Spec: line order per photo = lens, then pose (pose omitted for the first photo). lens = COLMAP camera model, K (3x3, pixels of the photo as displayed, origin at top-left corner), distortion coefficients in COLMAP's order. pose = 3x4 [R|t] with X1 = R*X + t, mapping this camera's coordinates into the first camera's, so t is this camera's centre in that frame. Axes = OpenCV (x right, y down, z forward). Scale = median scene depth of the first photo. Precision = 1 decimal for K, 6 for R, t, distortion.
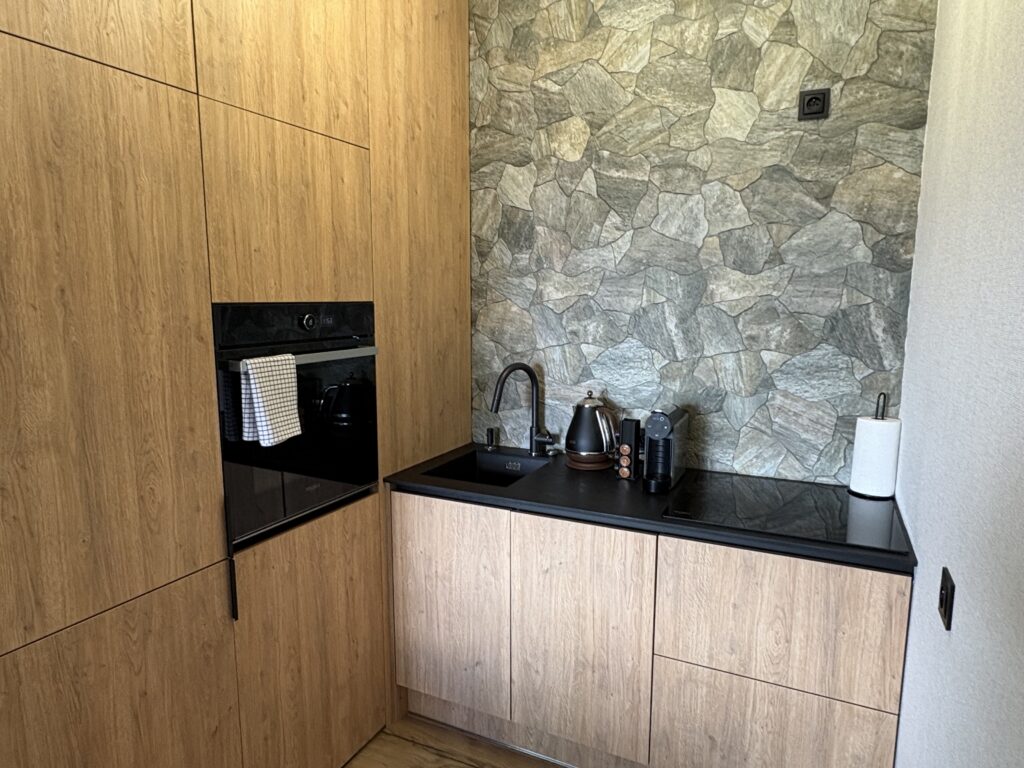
lens RADIAL K [[638.1, 0, 515.5], [0, 638.1, 389.5], [0, 0, 1]] dist [-0.001492, 0.002467]
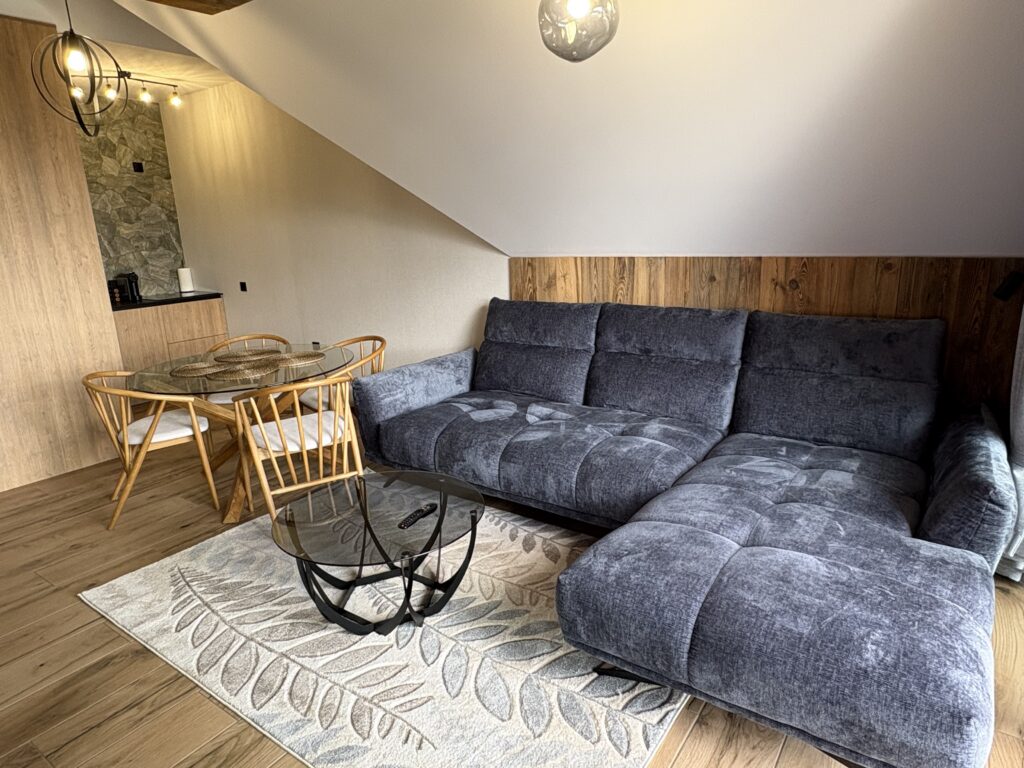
lens RADIAL K [[638.1, 0, 512.5], [0, 638.1, 390.6], [0, 0, 1]] dist [-0.001492, 0.002467]
pose [[0.163100, -0.262104, 0.951157, -2.381169], [0.179268, 0.955891, 0.232669, 0.182021], [-0.970186, 0.132564, 0.202893, -1.193367]]
